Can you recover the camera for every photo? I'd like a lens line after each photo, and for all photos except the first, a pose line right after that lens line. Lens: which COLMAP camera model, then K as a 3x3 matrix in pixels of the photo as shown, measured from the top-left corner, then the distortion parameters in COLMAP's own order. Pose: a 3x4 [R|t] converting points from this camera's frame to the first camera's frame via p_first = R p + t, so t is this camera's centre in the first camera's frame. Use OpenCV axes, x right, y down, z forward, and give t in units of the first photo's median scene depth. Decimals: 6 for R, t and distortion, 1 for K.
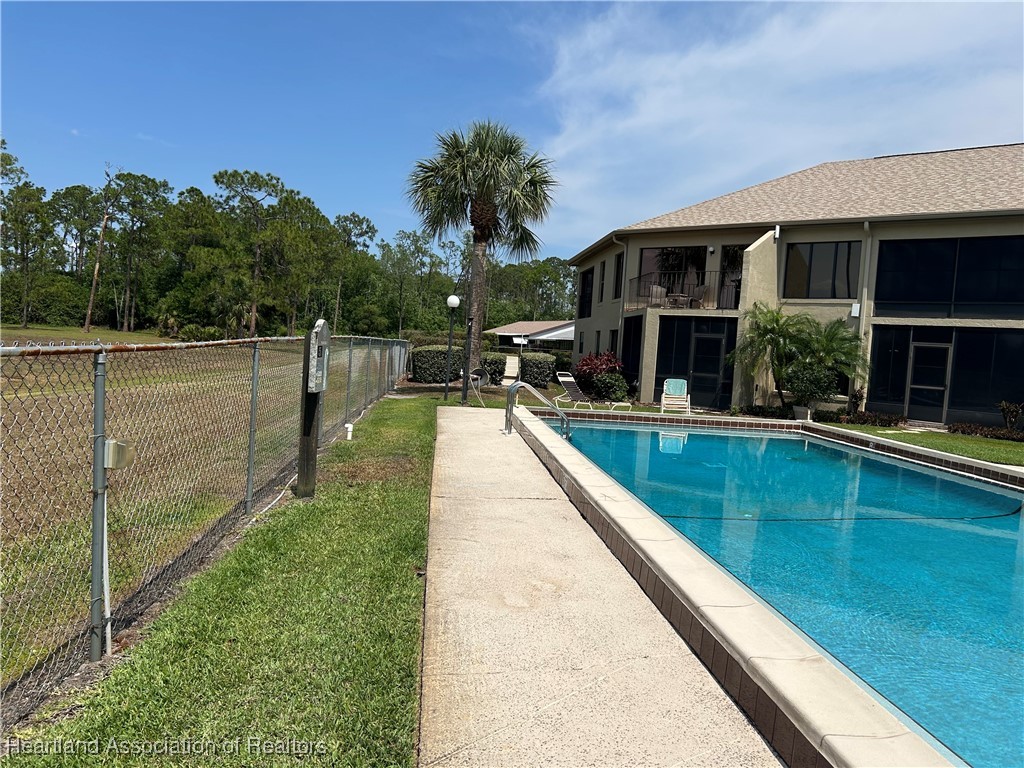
lens RADIAL K [[769.9, 0, 512.0], [0, 769.9, 384.0], [0, 0, 1]] dist [0.054230, -0.061477]
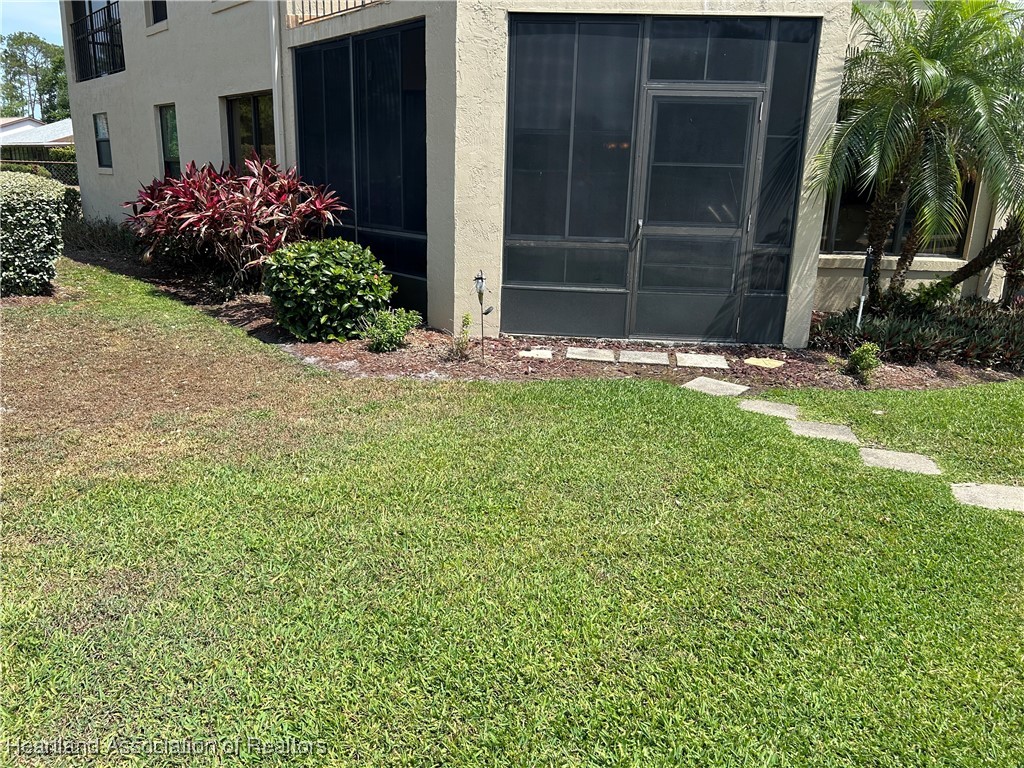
lens RADIAL K [[775.4, 0, 514.6], [0, 775.4, 378.7], [0, 0, 1]] dist [0.055155, -0.066485]
pose [[0.811108, -0.187386, 0.554068, 0.015957], [0.053927, 0.967215, 0.248168, -0.029656], [-0.582406, -0.171412, 0.794620, 0.675018]]
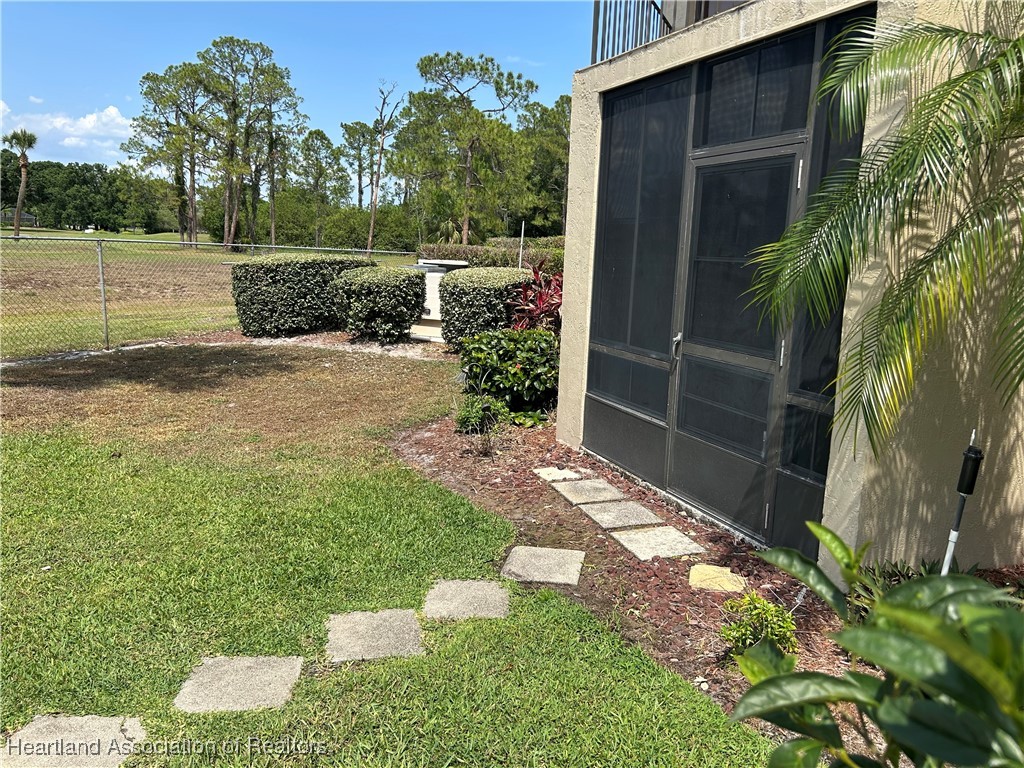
lens RADIAL K [[769.9, 0, 512.0], [0, 769.9, 384.0], [0, 0, 1]] dist [0.054230, -0.061477]
pose [[0.890834, 0.052577, -0.451276, 0.248849], [-0.009796, 0.995273, 0.096618, -0.019832], [0.454223, -0.081650, 0.887139, 0.680338]]
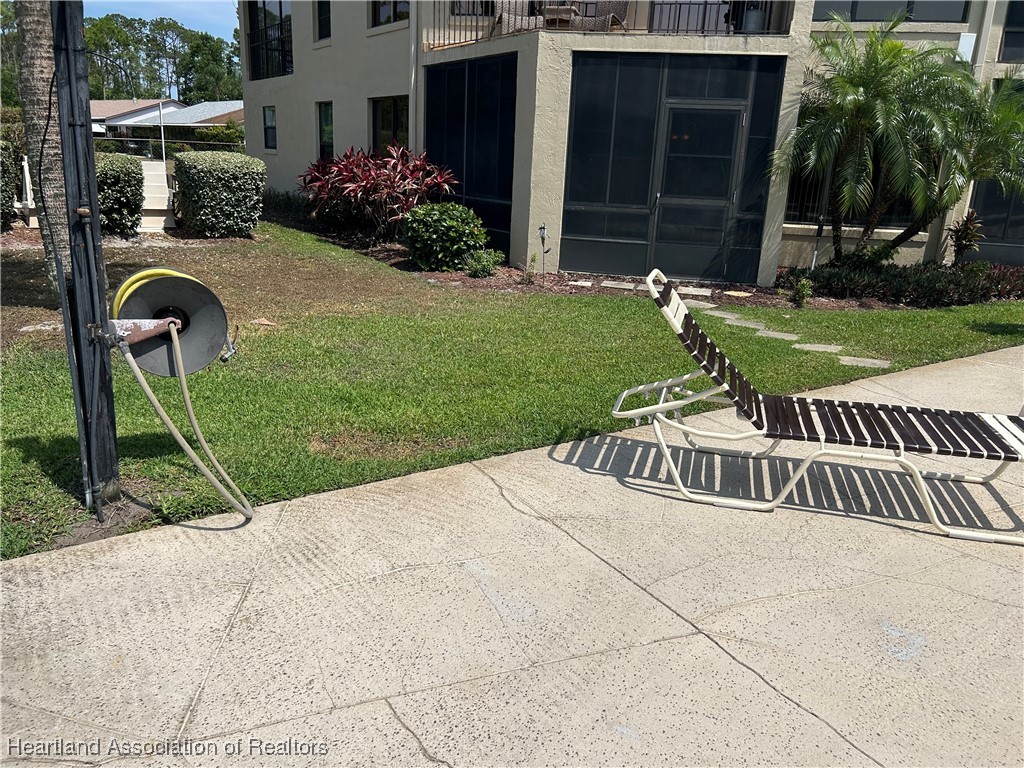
lens RADIAL K [[775.4, 0, 514.6], [0, 775.4, 378.7], [0, 0, 1]] dist [0.055155, -0.066485]
pose [[0.879650, -0.153773, 0.450079, -0.039214], [0.035134, 0.964717, 0.260936, -0.028434], [-0.474323, -0.213719, 0.854015, 0.560665]]
